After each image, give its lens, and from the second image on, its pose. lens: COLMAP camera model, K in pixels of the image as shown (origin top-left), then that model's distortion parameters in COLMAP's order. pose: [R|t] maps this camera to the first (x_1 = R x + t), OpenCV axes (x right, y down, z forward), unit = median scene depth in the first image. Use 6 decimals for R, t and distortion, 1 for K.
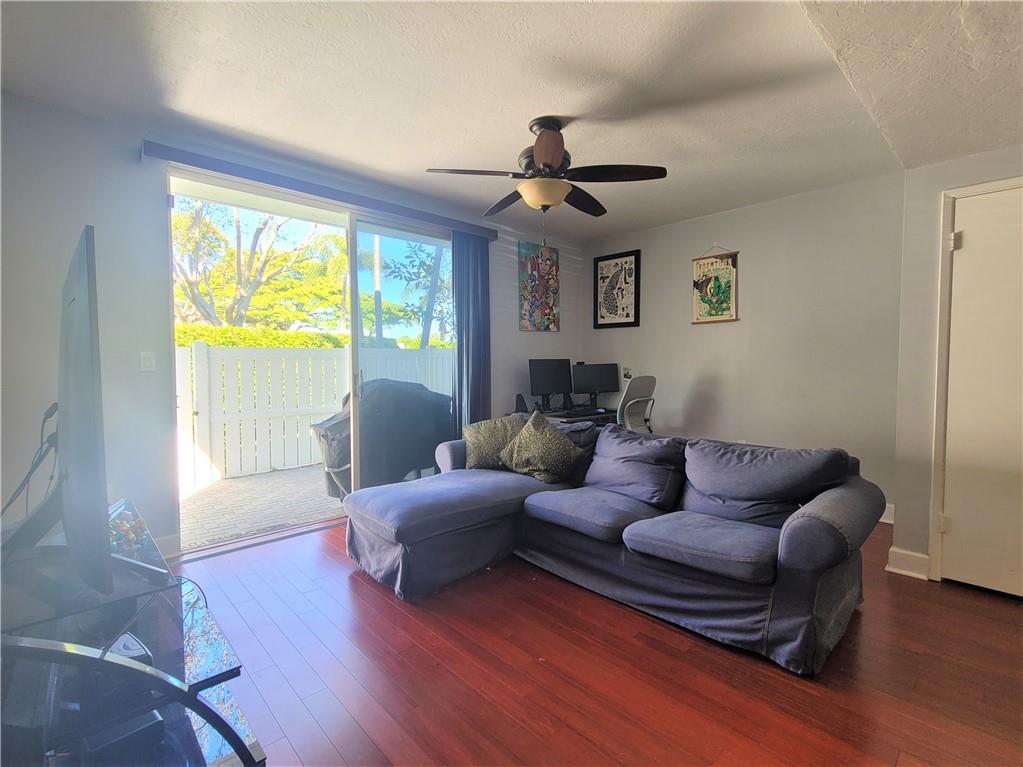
lens RADIAL K [[479.1, 0, 515.6], [0, 479.1, 381.5], [0, 0, 1]] dist [-0.005852, -0.001206]
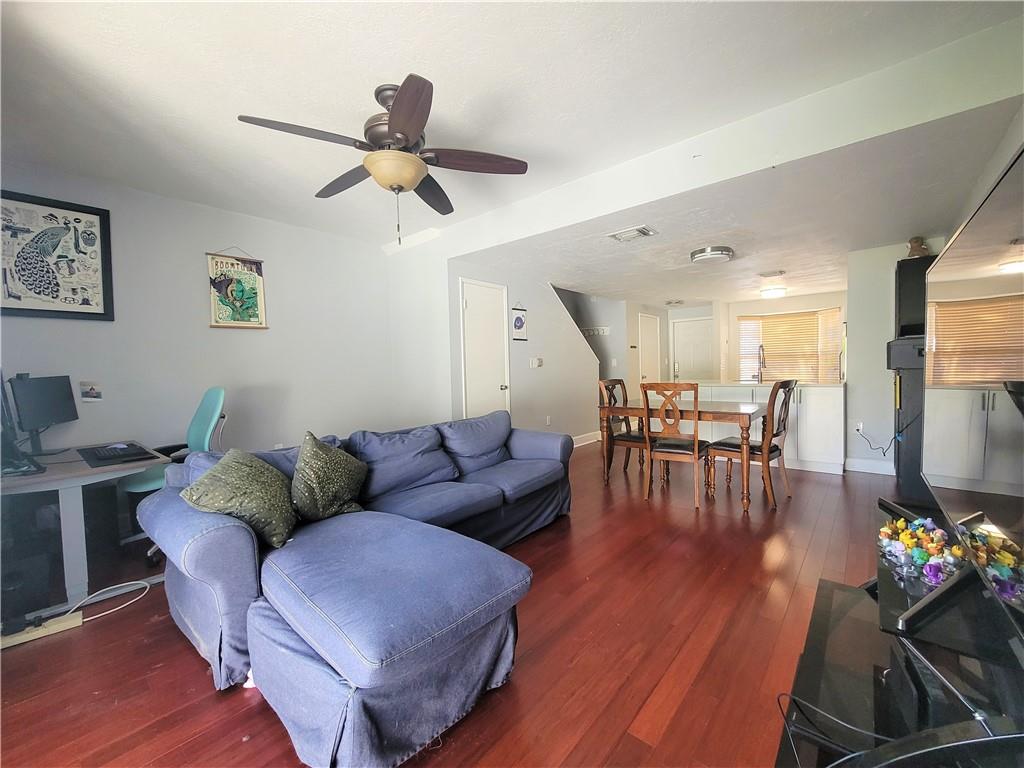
lens RADIAL K [[416.9, 0, 515.7], [0, 416.9, 383.1], [0, 0, 1]] dist [-0.014794, -0.000108]
pose [[-0.122830, -0.031794, 0.991918, -0.406580], [0.067417, 0.996911, 0.040302, -0.010224], [-0.990135, 0.071822, -0.120307, 0.499478]]
